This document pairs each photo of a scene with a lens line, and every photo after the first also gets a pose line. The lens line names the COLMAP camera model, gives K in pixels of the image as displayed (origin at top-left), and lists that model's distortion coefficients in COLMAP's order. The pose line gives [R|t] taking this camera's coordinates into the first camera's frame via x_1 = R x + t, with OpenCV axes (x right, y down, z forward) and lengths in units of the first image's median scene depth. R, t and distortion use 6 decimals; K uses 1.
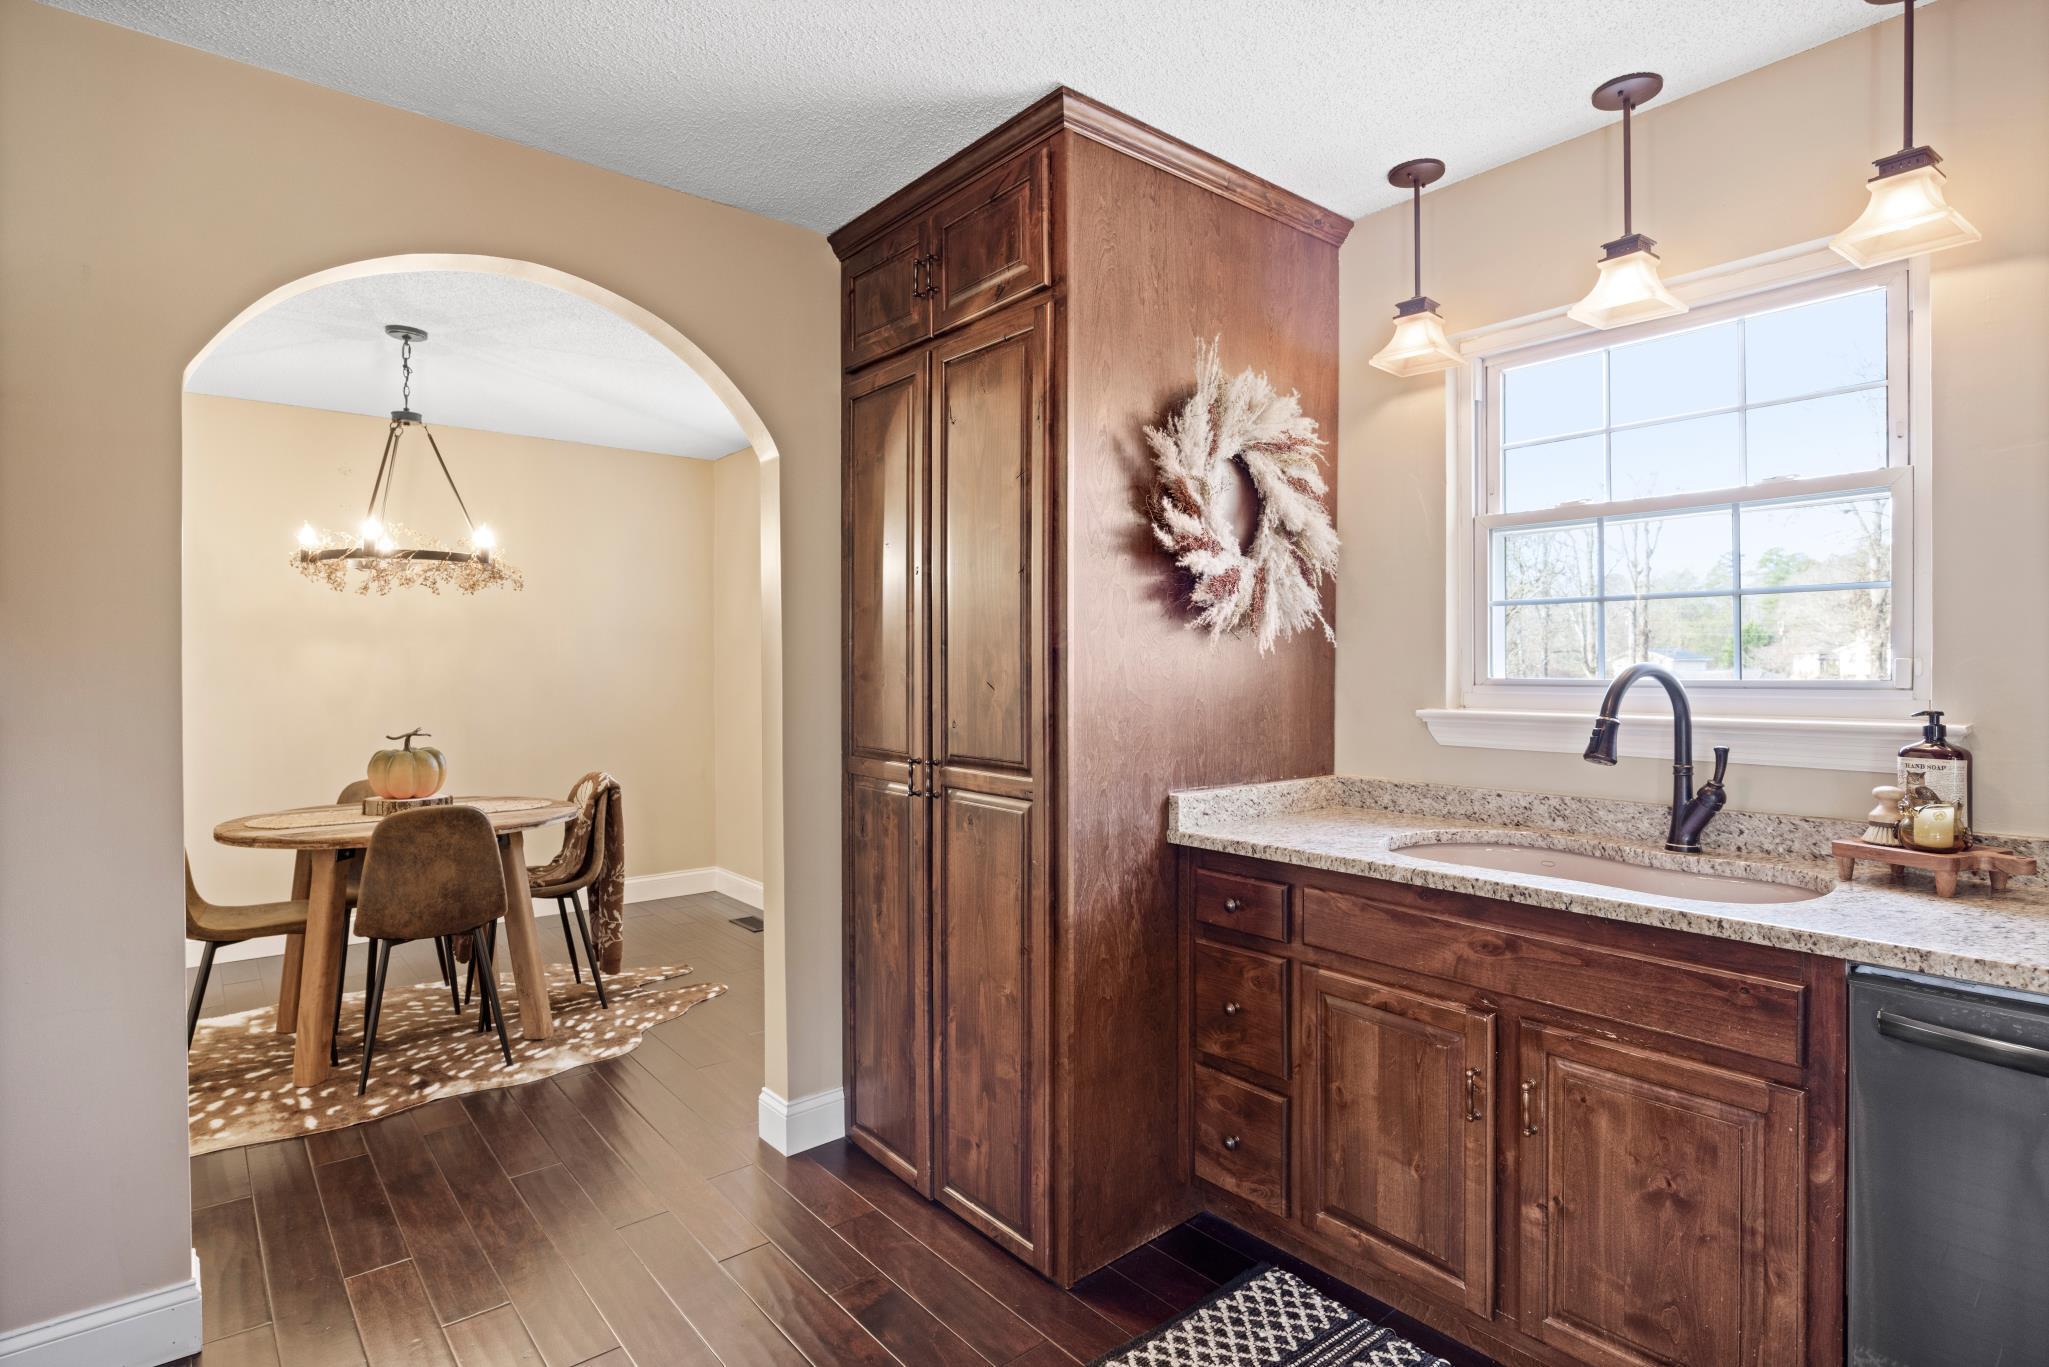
lens RADIAL K [[1024.3, 0, 1039.5], [0, 1024.3, 671.7], [0, 0, 1]] dist [-0.015596, -0.000641]
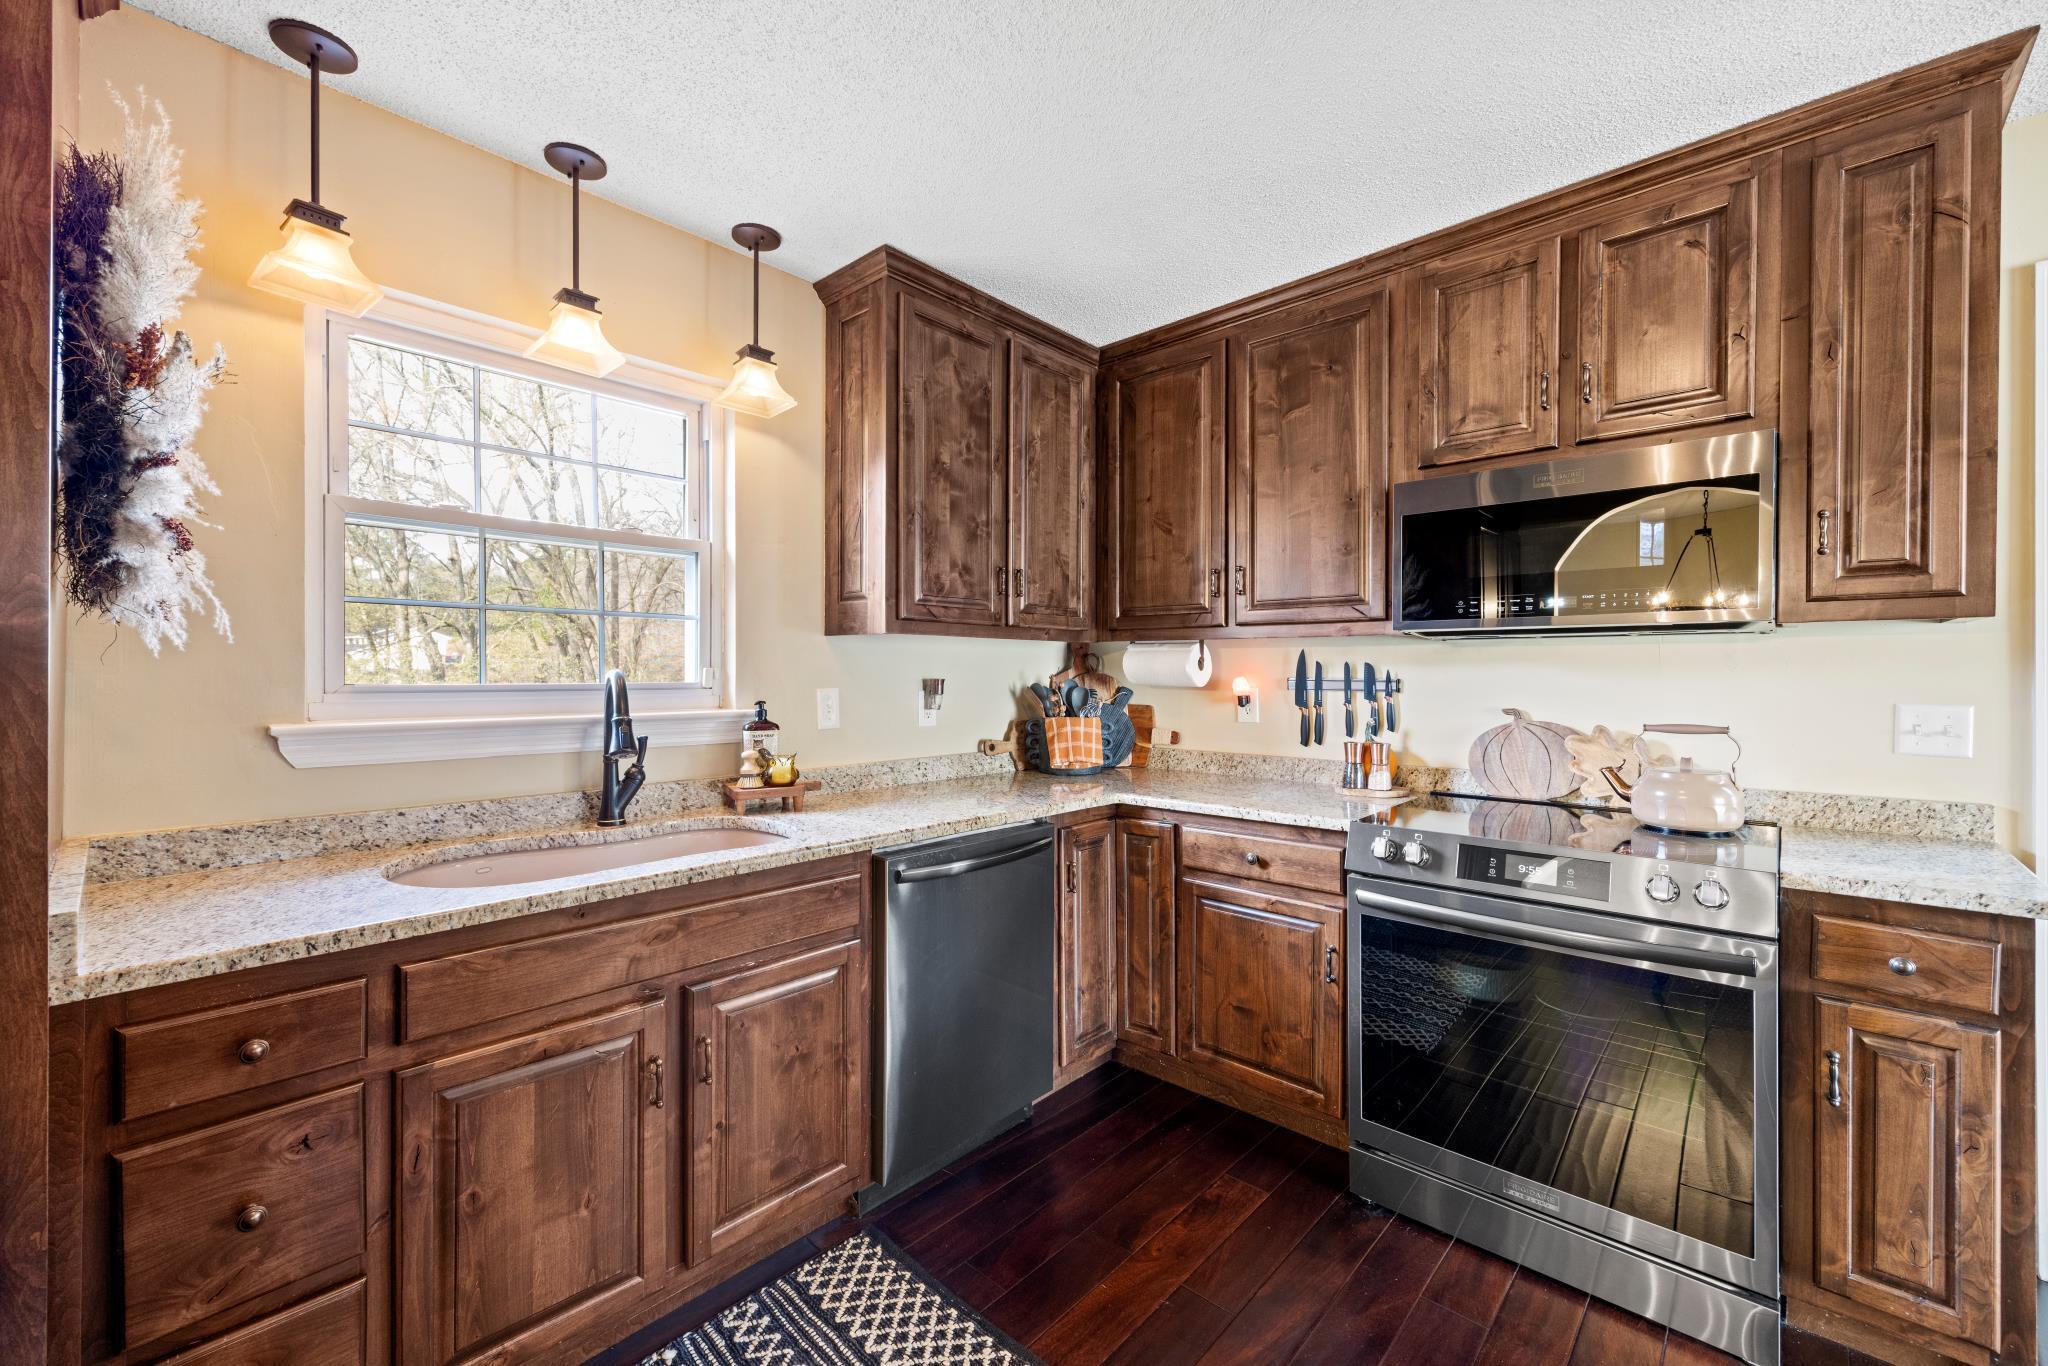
lens RADIAL K [[802.2, 0, 1043.4], [0, 802.2, 679.2], [0, 0, 1]] dist [-0.001580, -0.000077]
pose [[-0.127643, -0.002904, 0.991816, -0.371273], [0.002680, 0.999991, 0.003273, 0.001039], [-0.991817, 0.003076, -0.127634, 0.602592]]
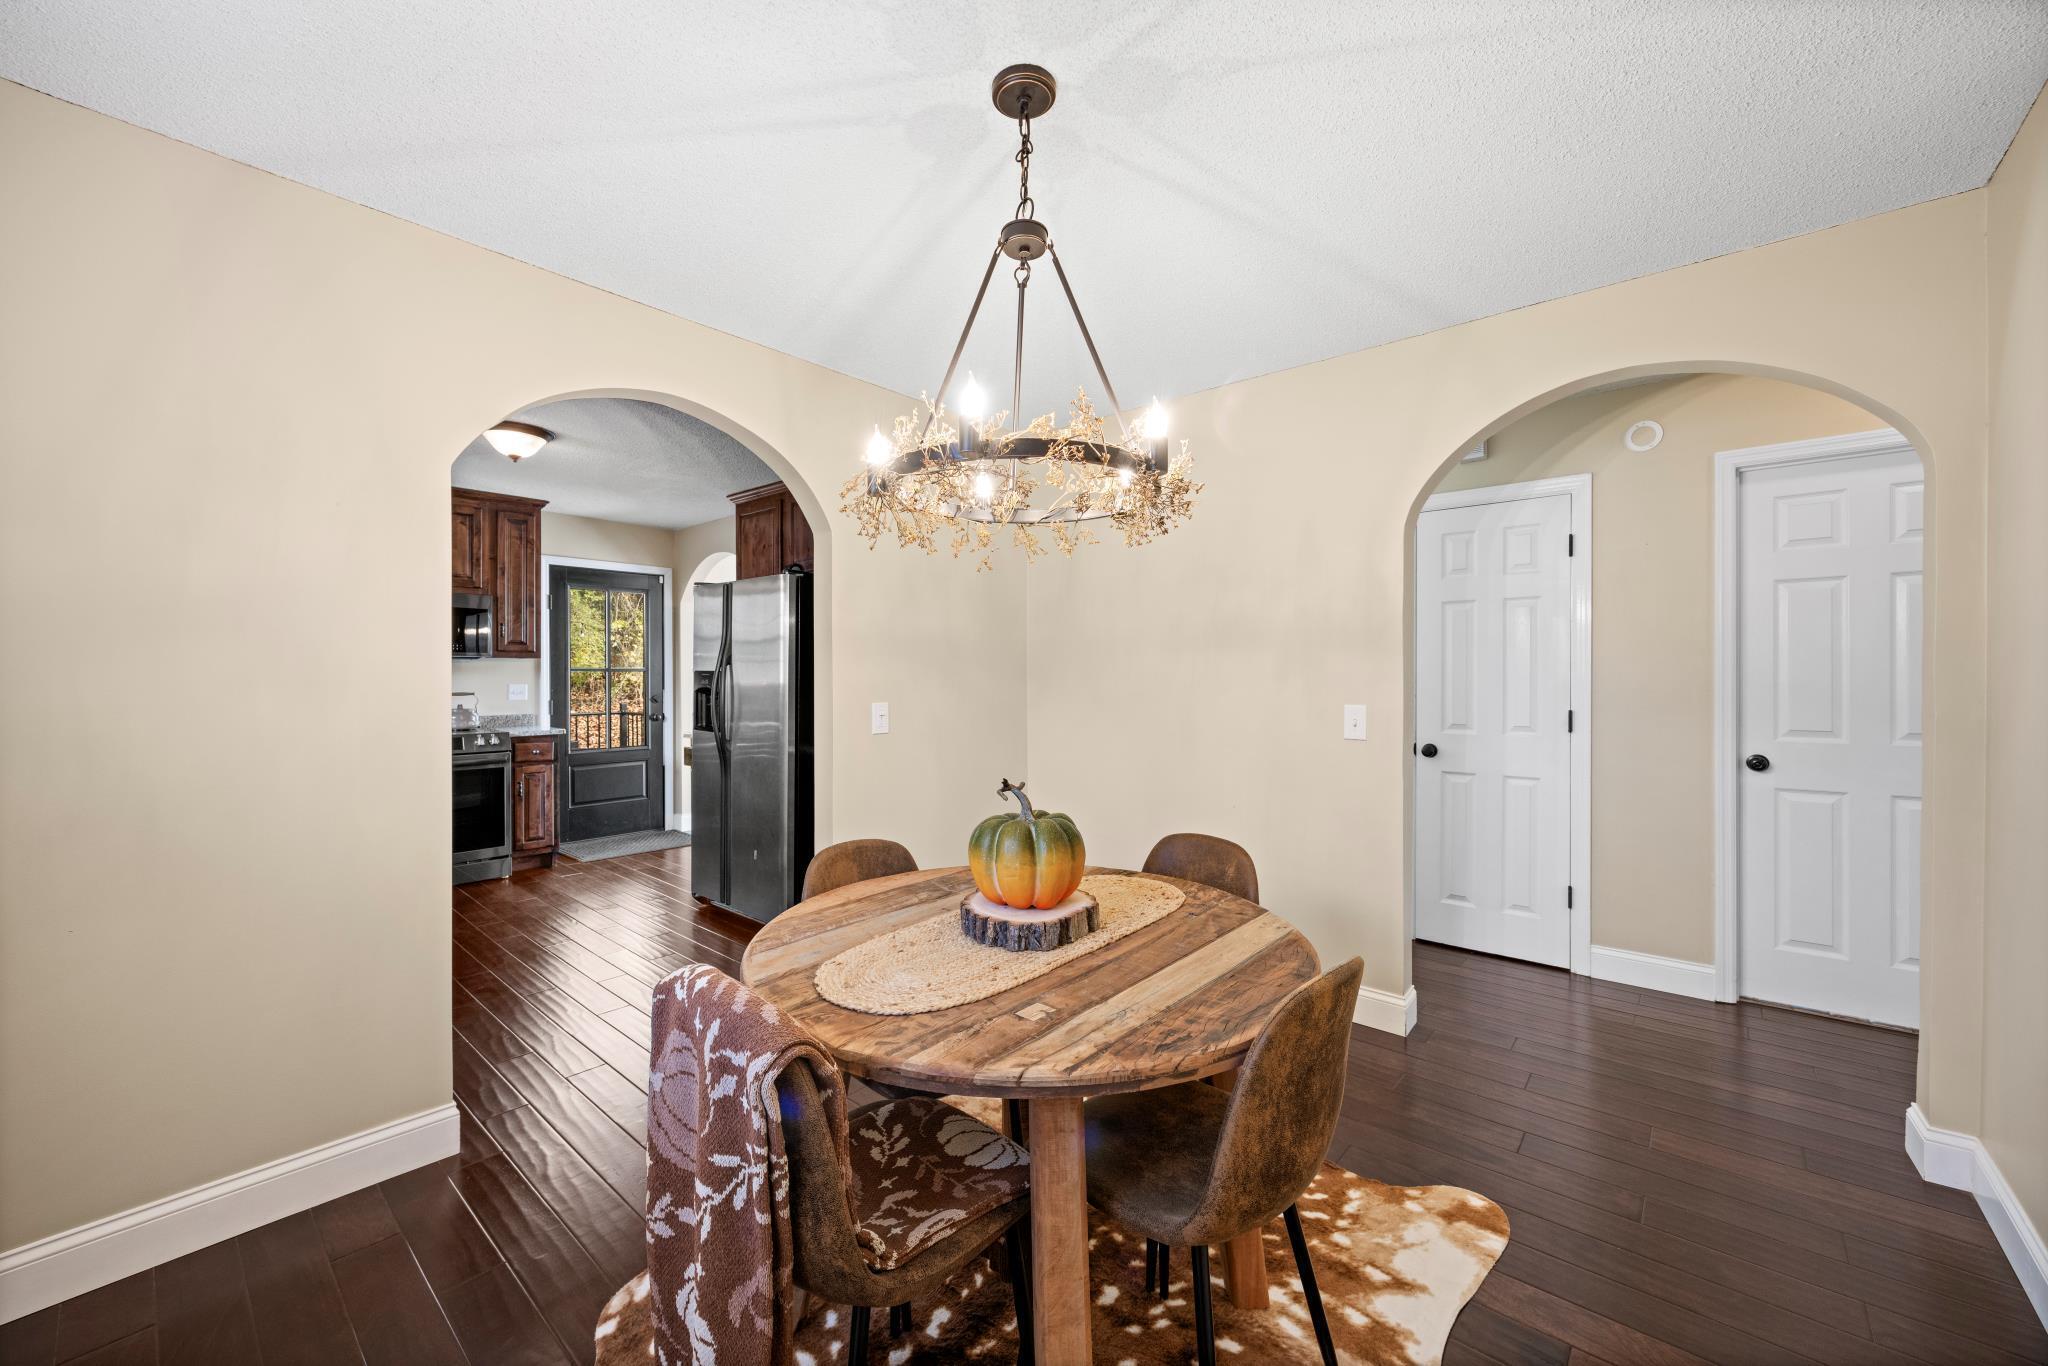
lens RADIAL K [[780.4, 0, 1018.2], [0, 780.4, 679.9], [0, 0, 1]] dist [-0.003244, 0.000135]
pose [[-0.988694, 0.004120, -0.149894, -0.937096], [0.002397, 0.999929, 0.011671, -0.008465], [0.149931, 0.011179, -0.988633, 2.460289]]
